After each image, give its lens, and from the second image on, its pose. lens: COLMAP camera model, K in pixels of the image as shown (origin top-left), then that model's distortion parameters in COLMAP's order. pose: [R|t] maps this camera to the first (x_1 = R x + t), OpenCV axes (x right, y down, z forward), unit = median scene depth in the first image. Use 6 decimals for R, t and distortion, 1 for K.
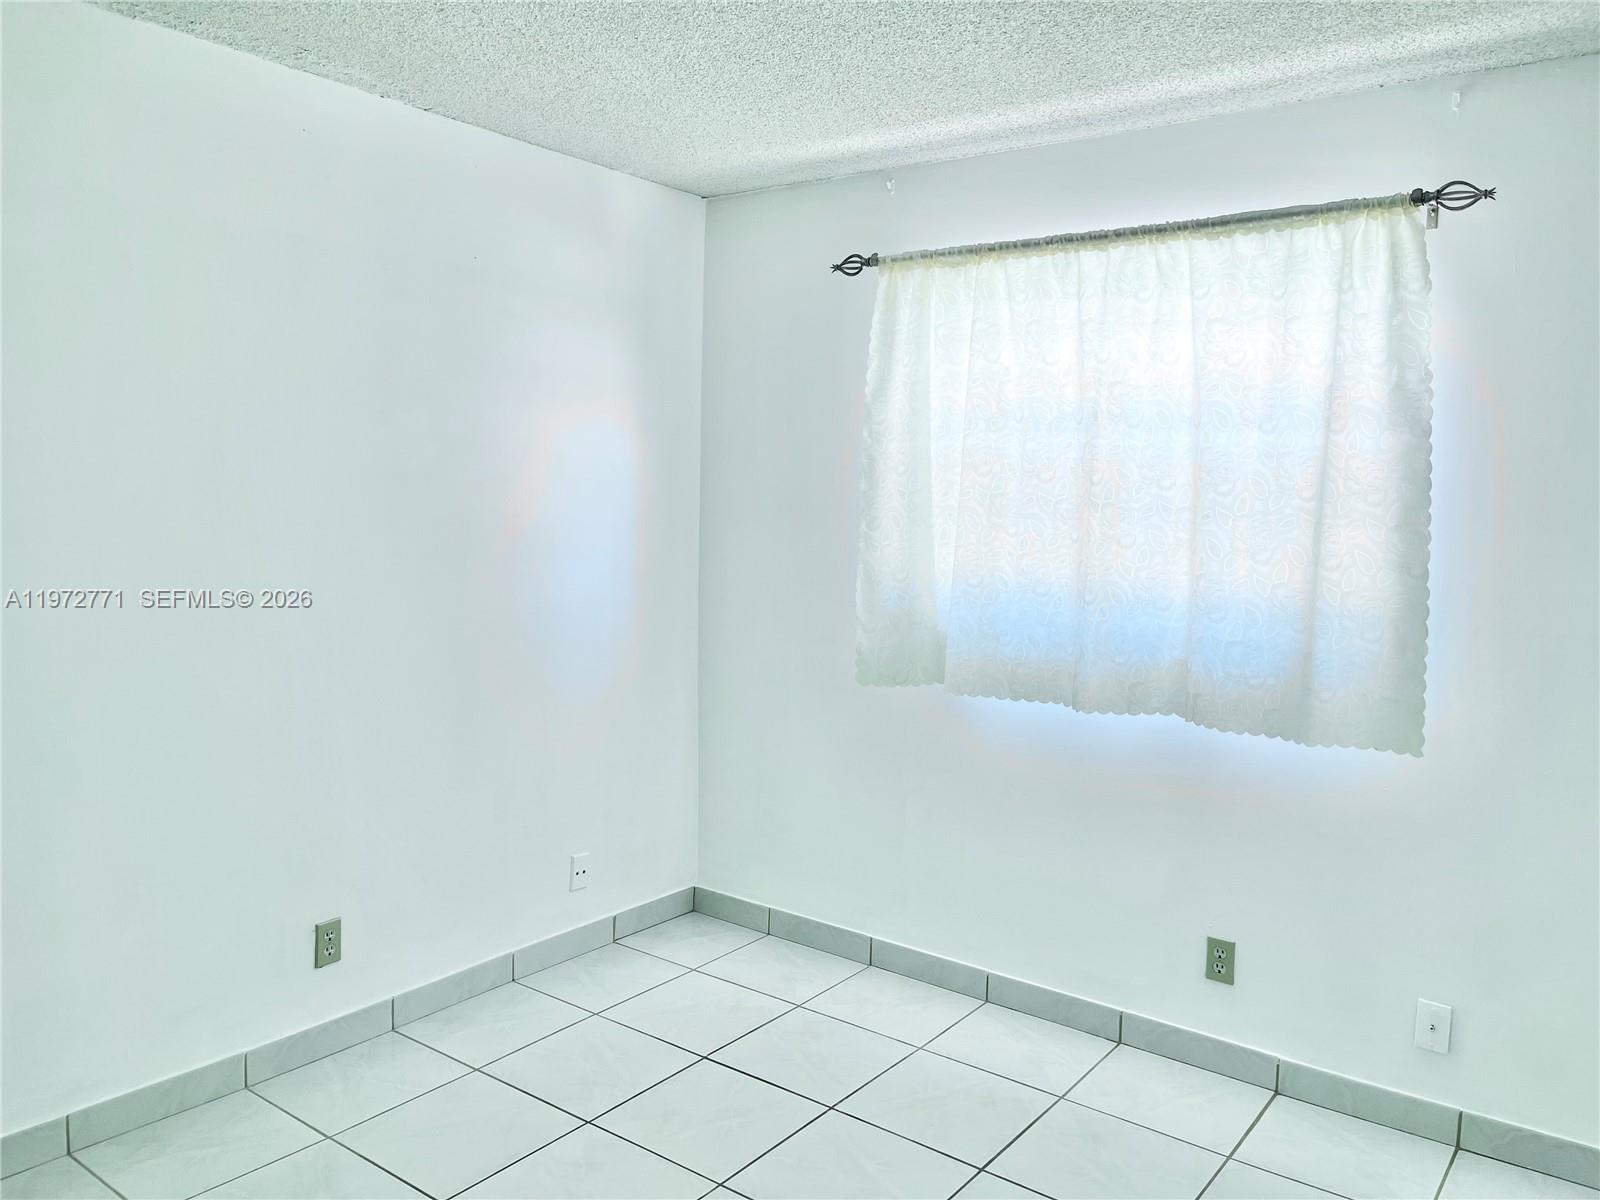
lens RADIAL K [[1212.2, 0, 800.0], [0, 1212.2, 600.0], [0, 0, 1]] dist [0.060825, -0.069693]
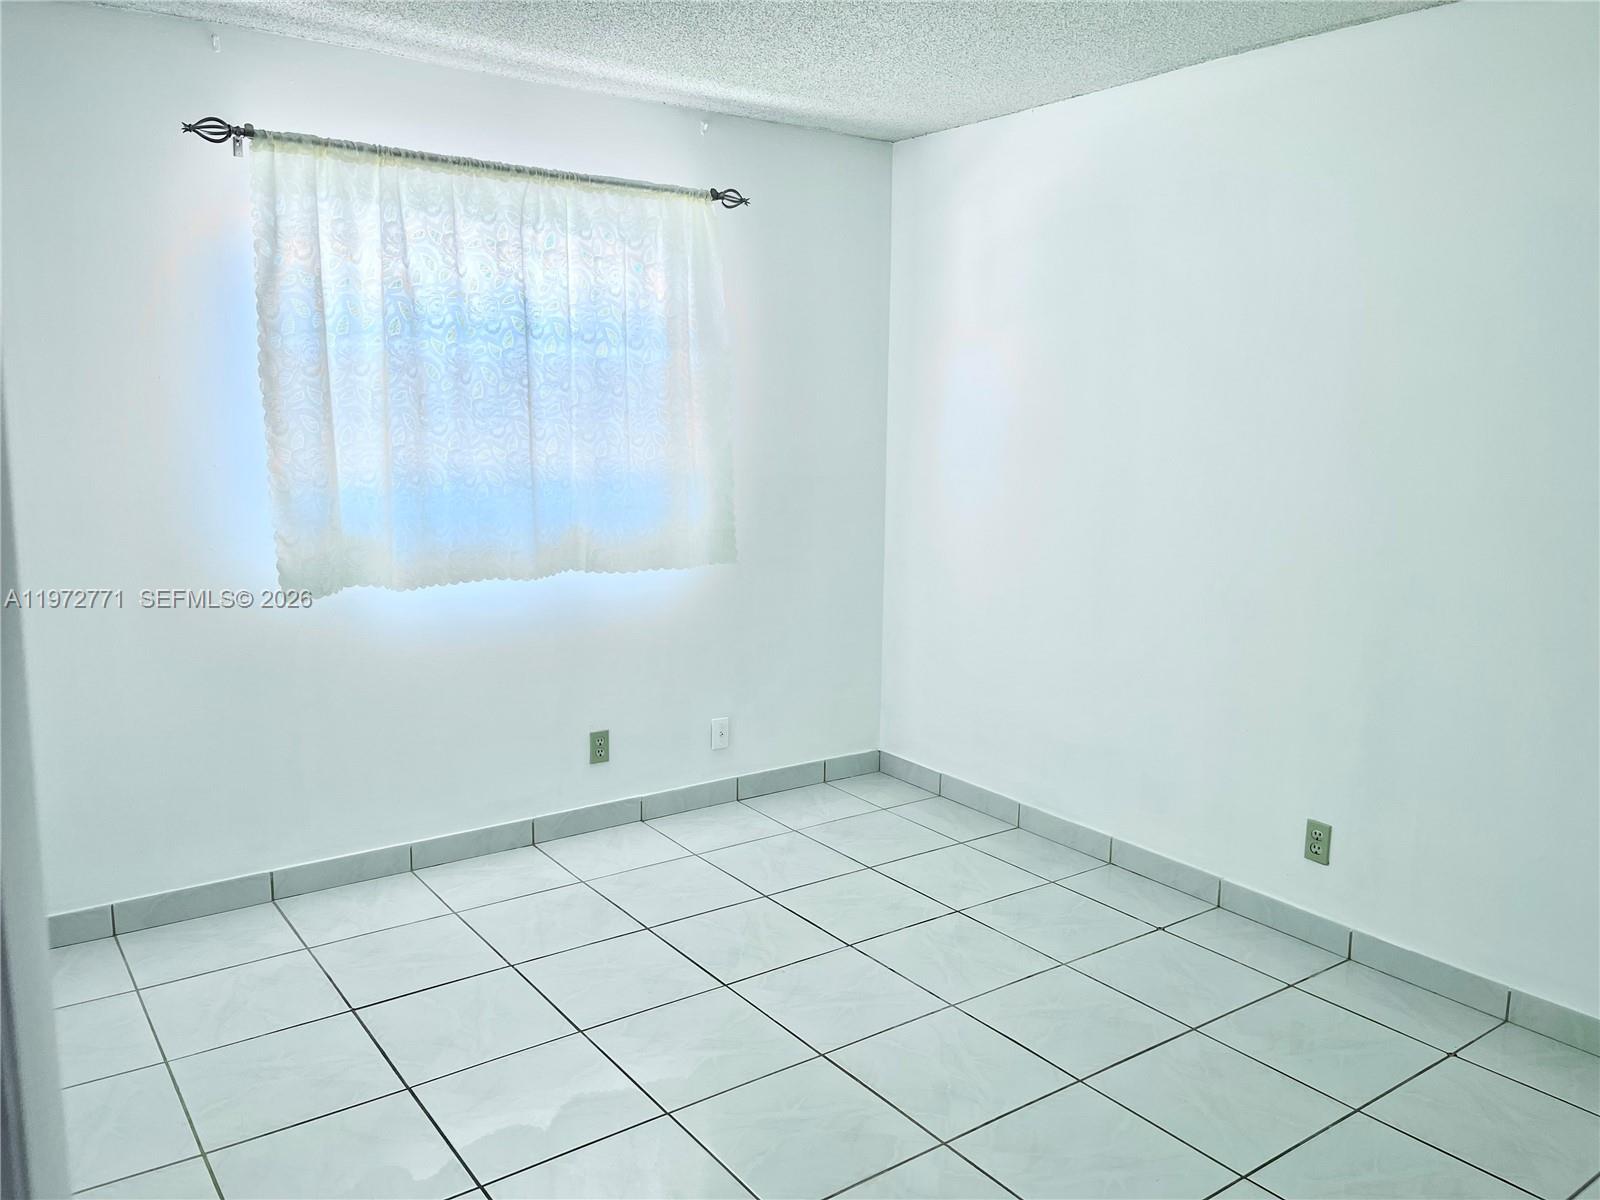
lens RADIAL K [[1212.2, 0, 800.0], [0, 1212.2, 600.0], [0, 0, 1]] dist [0.060825, -0.069693]
pose [[0.293449, -0.177295, 0.939390, -0.820371], [0.076579, 0.983854, 0.161765, -0.061725], [-0.952903, 0.024467, 0.302288, 0.391140]]
